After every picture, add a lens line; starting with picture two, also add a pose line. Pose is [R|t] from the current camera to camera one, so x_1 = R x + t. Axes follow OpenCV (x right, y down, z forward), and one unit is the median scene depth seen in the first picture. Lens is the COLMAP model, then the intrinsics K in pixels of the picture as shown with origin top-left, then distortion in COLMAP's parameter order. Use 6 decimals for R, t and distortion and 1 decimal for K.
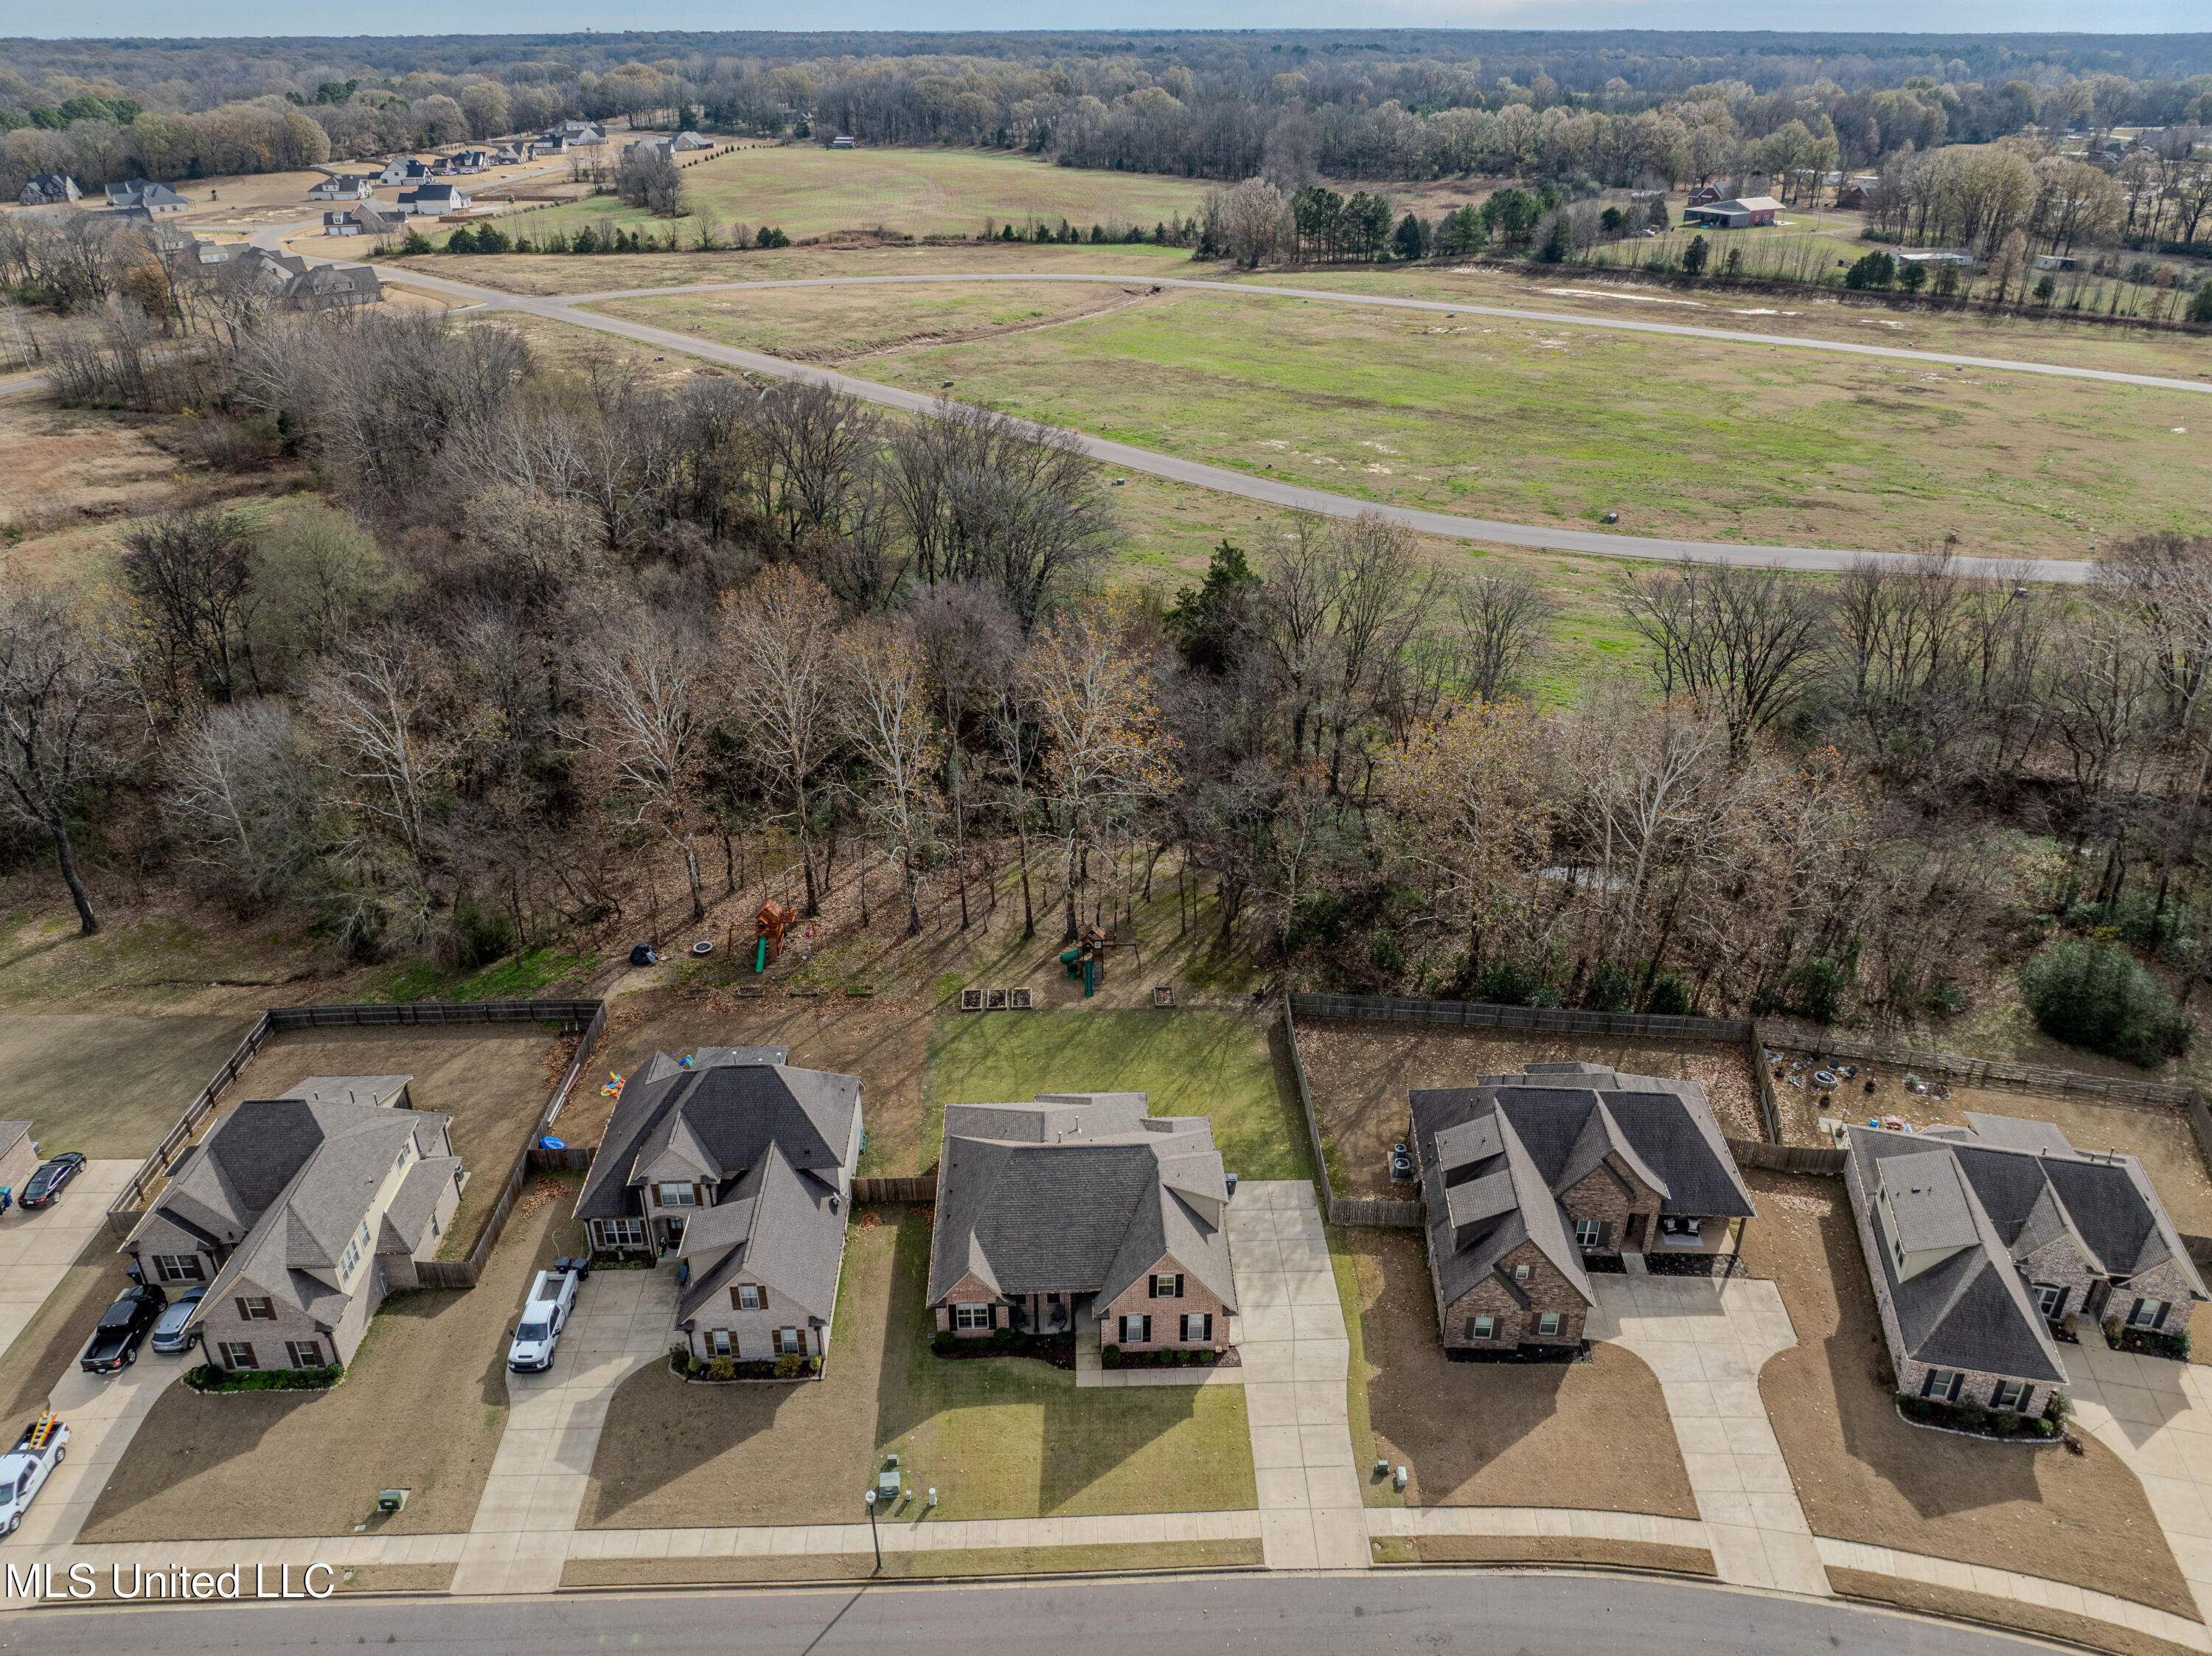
lens RADIAL K [[1552.5, 0, 1114.9], [0, 1552.5, 831.1], [0, 0, 1]] dist [0.002004, -0.080513]
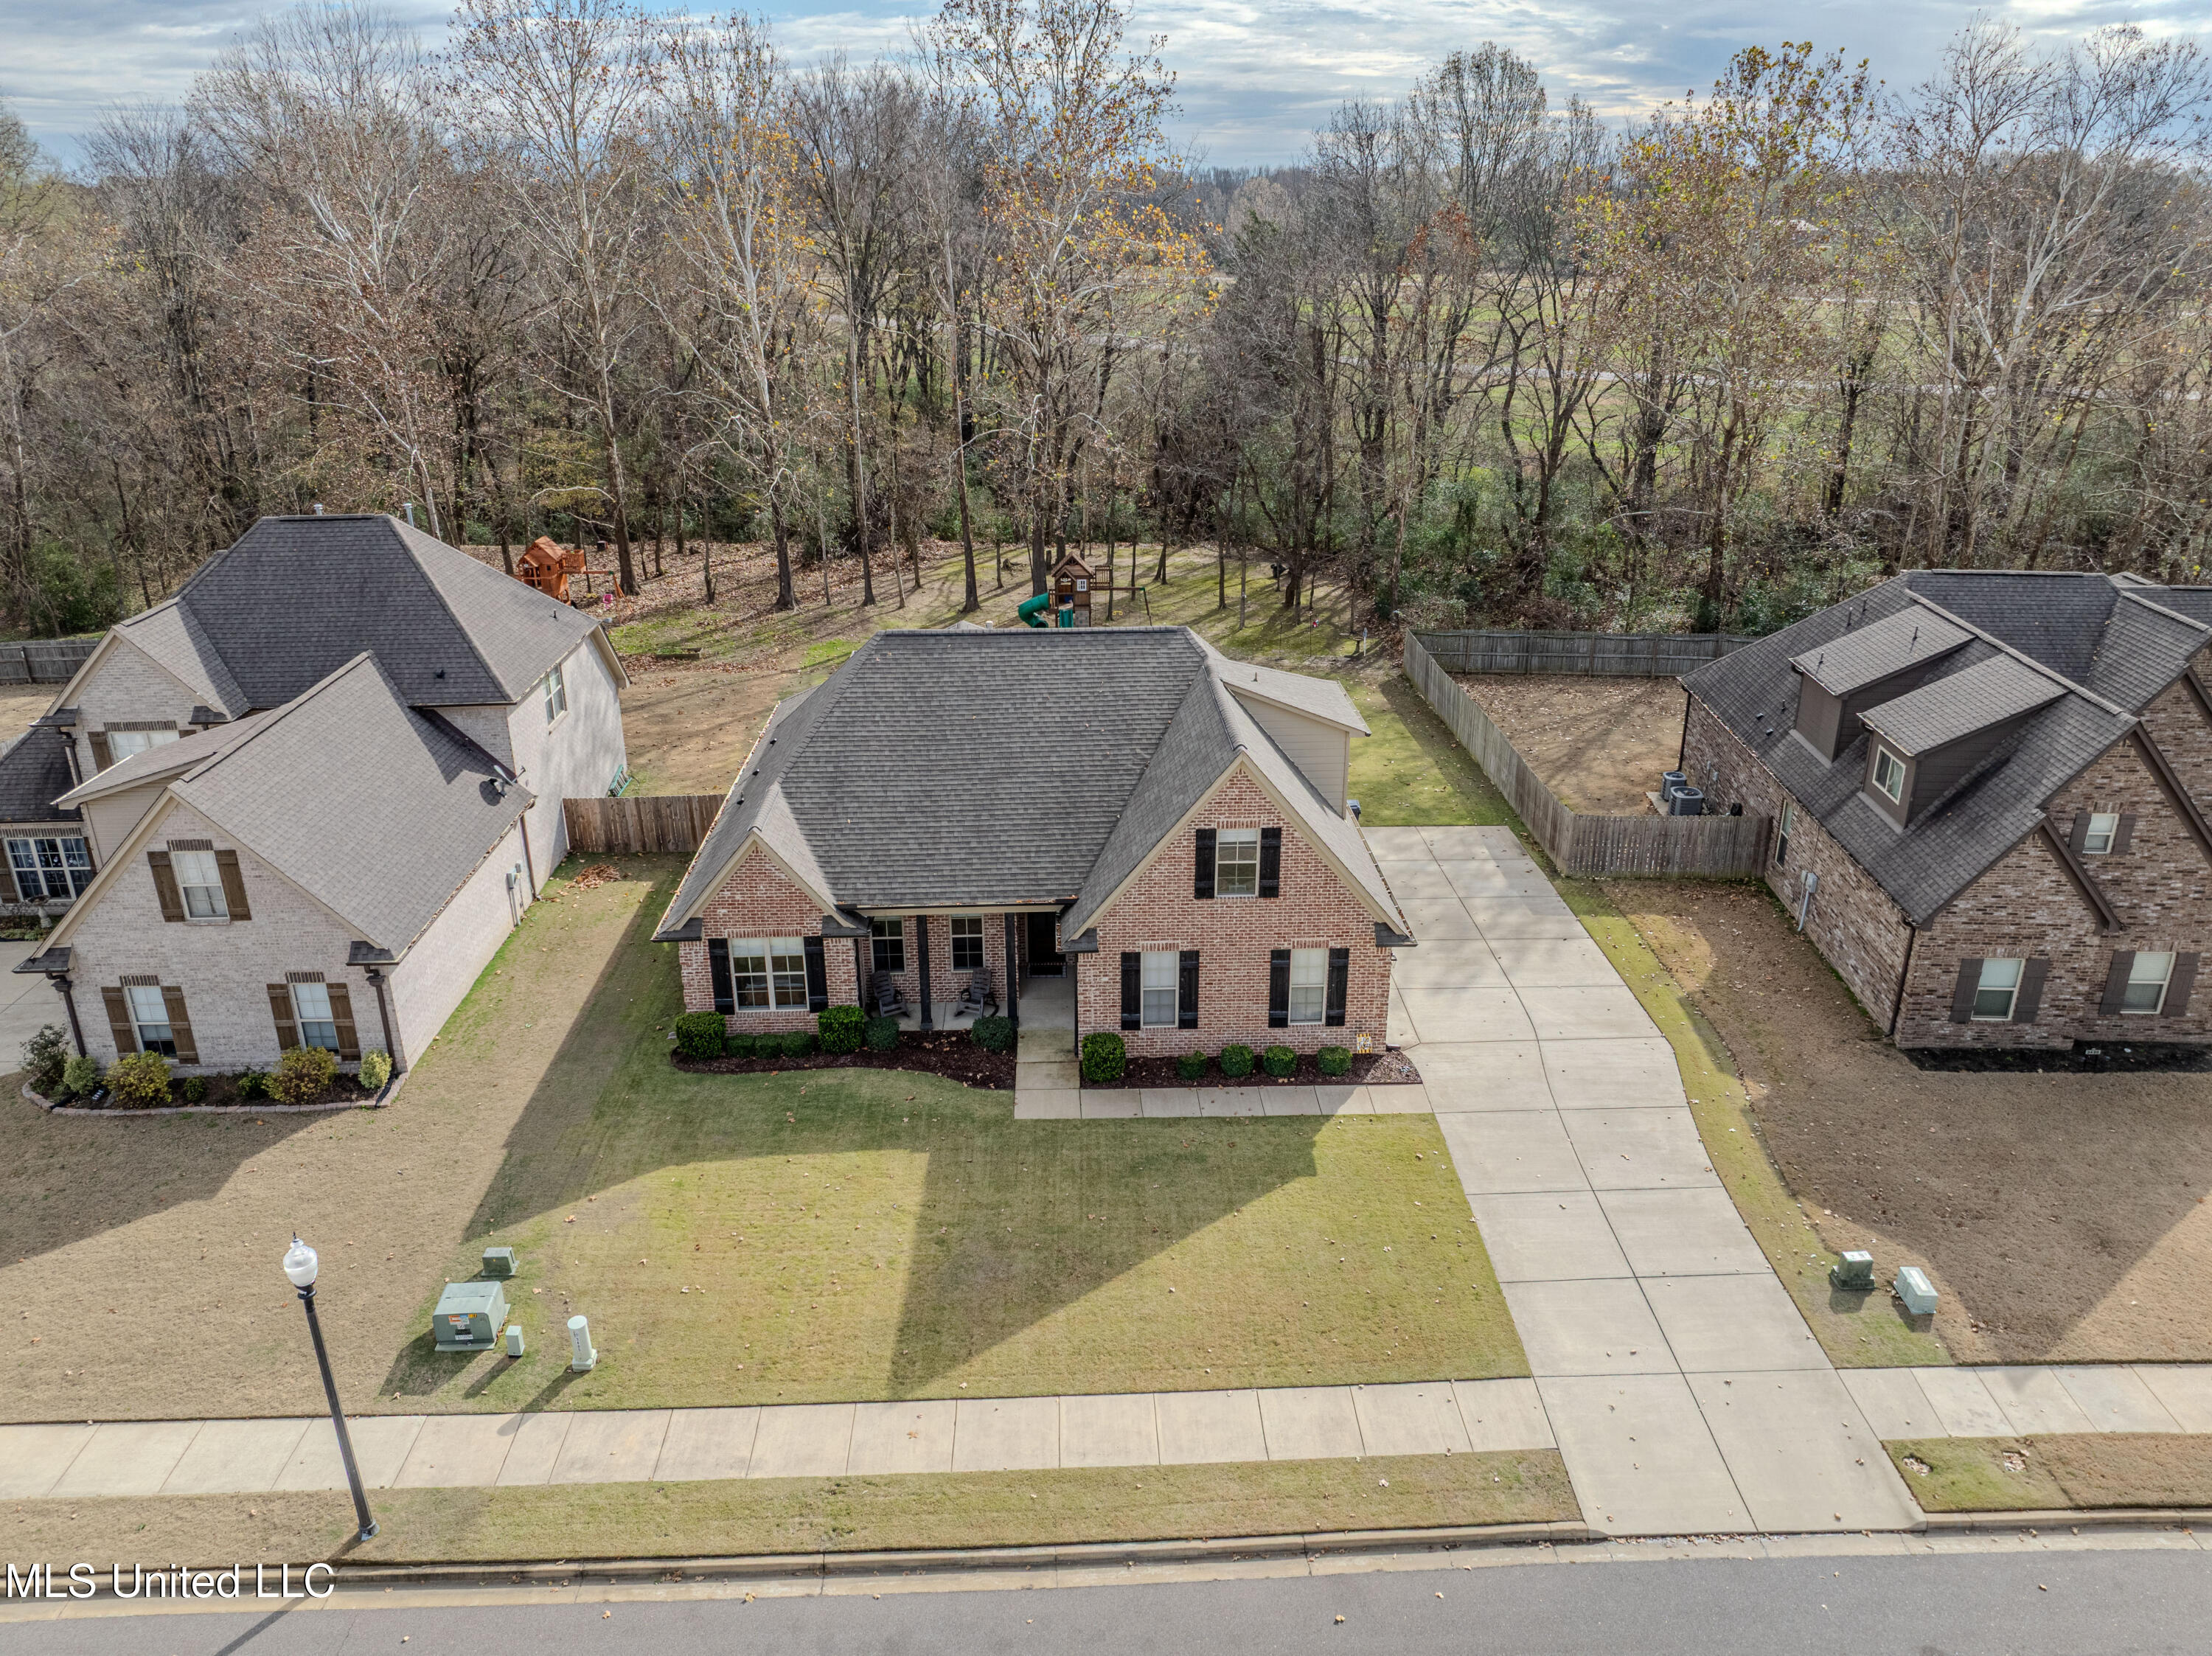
lens RADIAL K [[1547.5, 0, 1109.6], [0, 1547.5, 820.9], [0, 0, 1]] dist [-0.029361, -0.007456]
pose [[0.999985, -0.005013, -0.002134, 0.000753], [0.004753, 0.994130, -0.108084, 0.323423], [0.002664, 0.108073, 0.994139, 0.595540]]
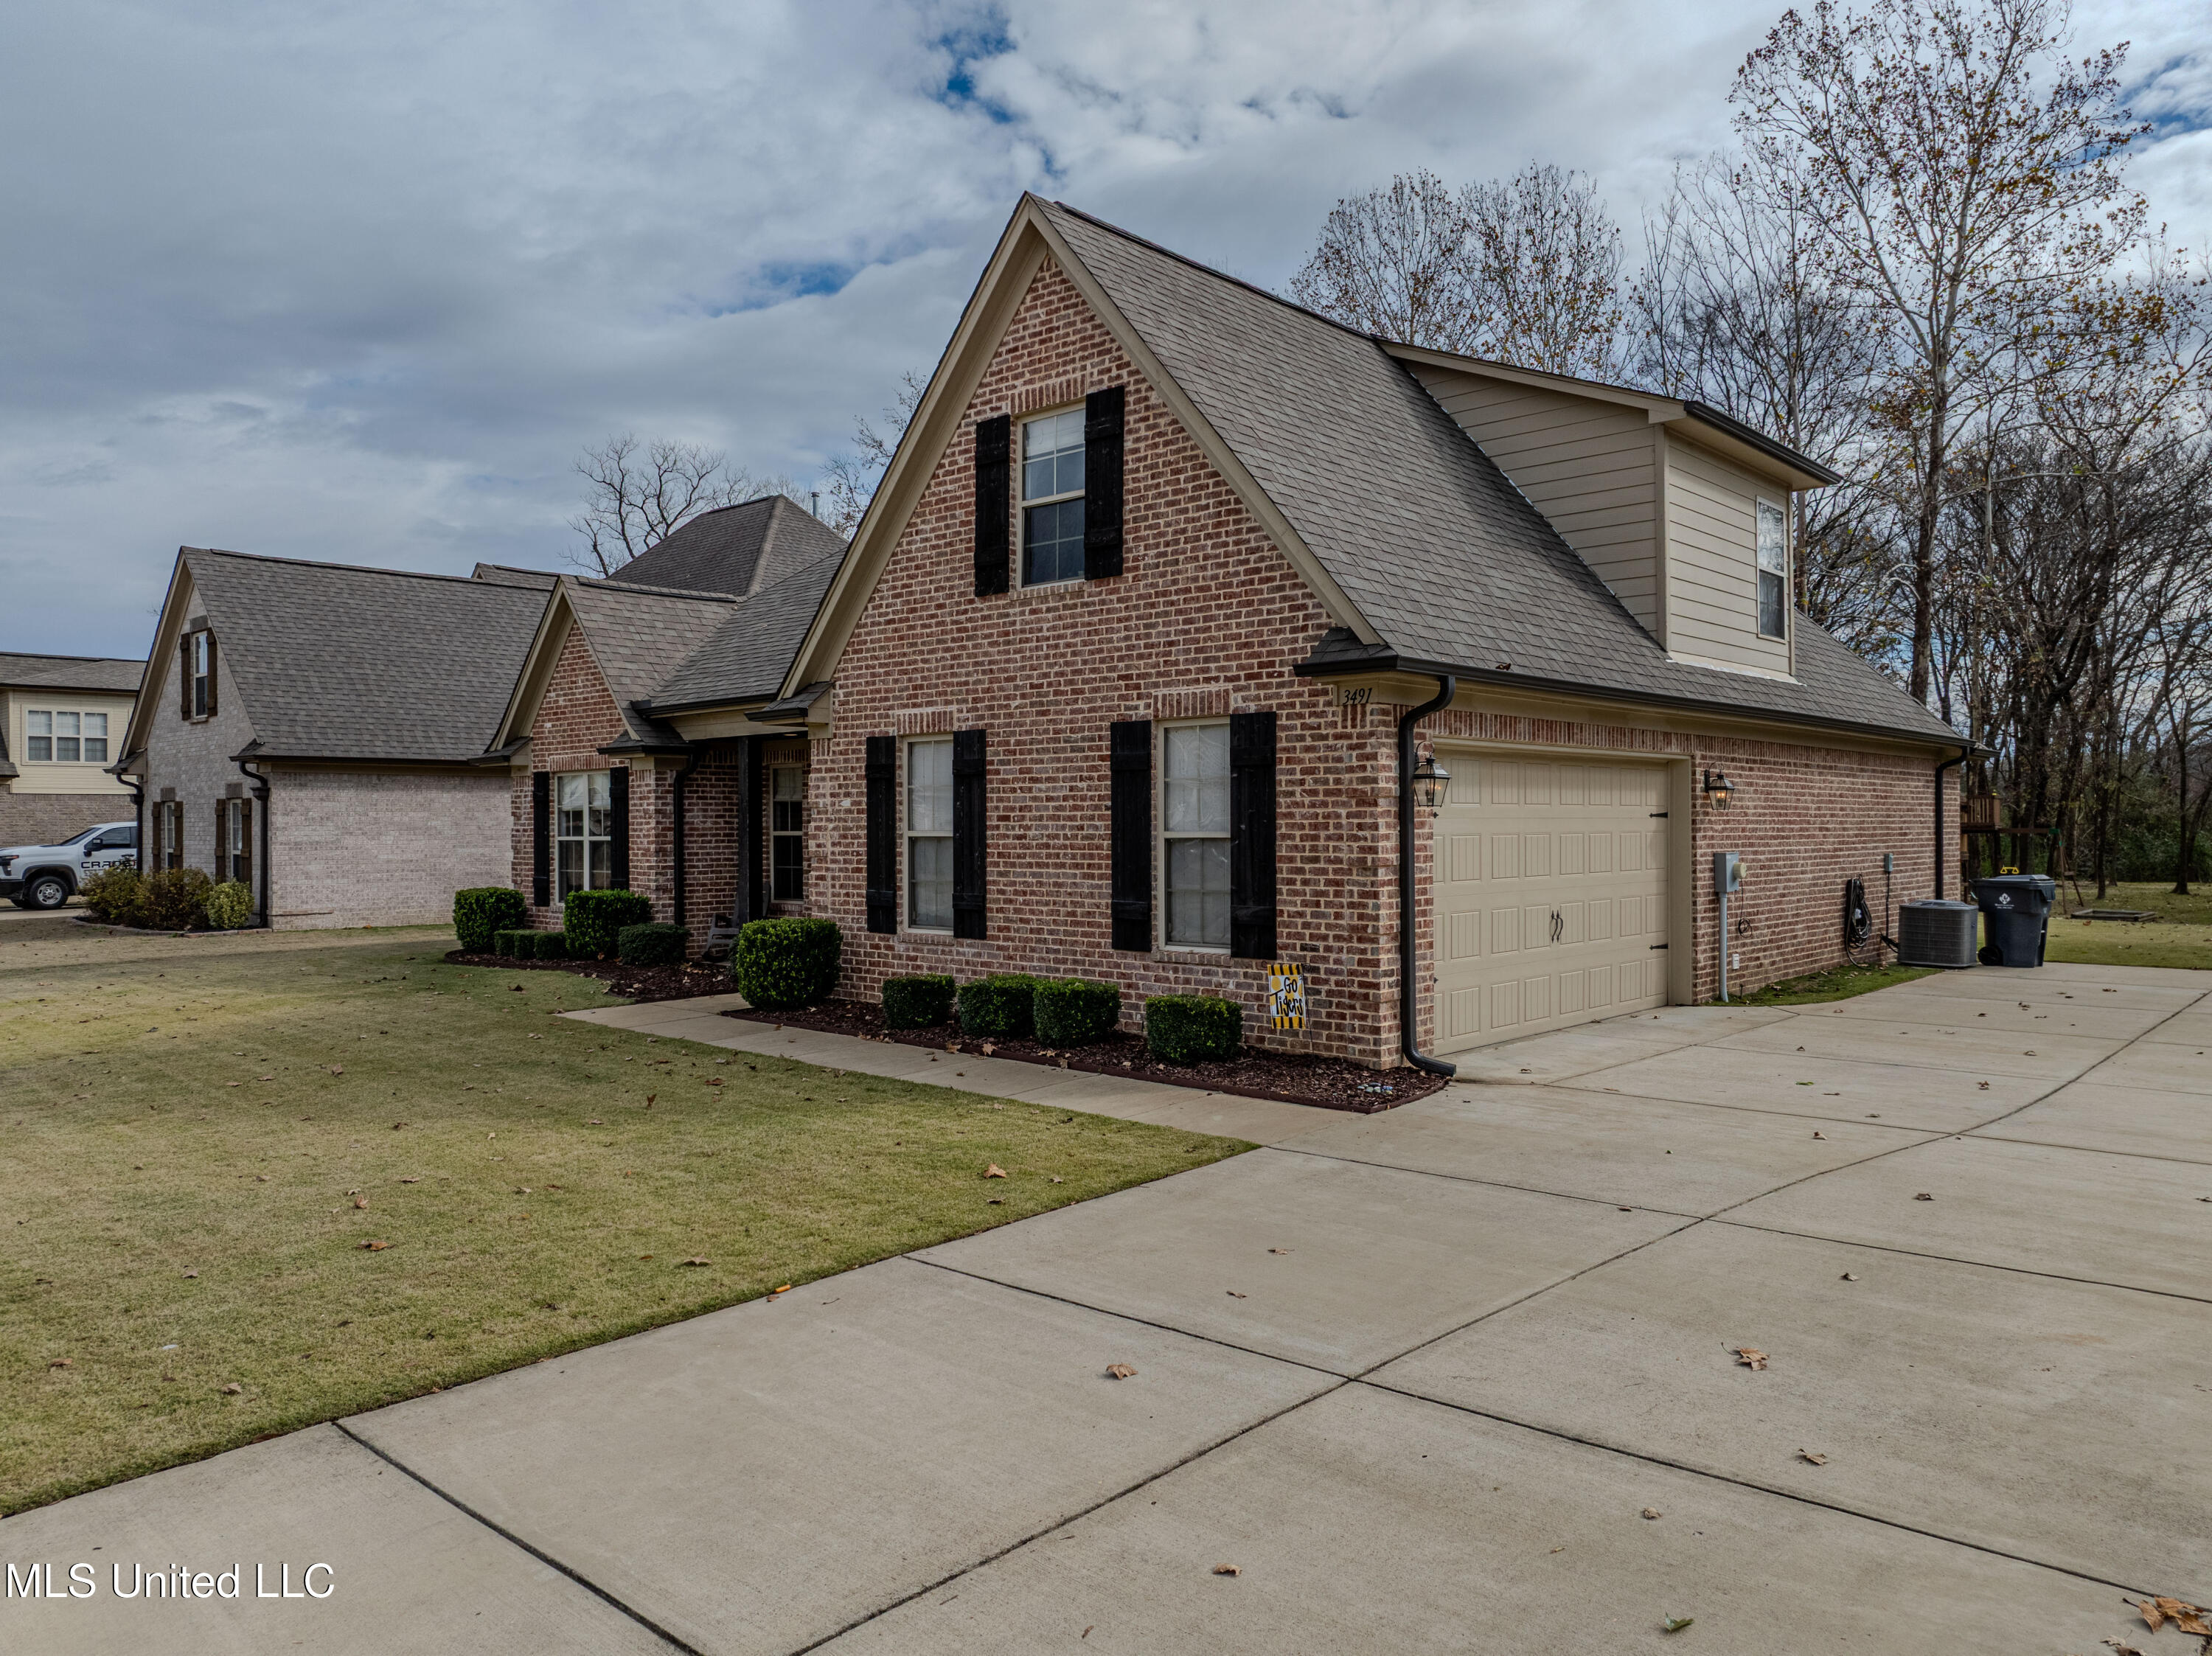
lens RADIAL K [[1568.9, 0, 1106.0], [0, 1568.9, 828.0], [0, 0, 1]] dist [-0.040059, 0.010139]
pose [[0.711416, -0.002689, -0.702766, 0.155269], [-0.317870, 0.890624, -0.325190, 0.375615], [0.626774, 0.454733, 0.632750, 0.908335]]
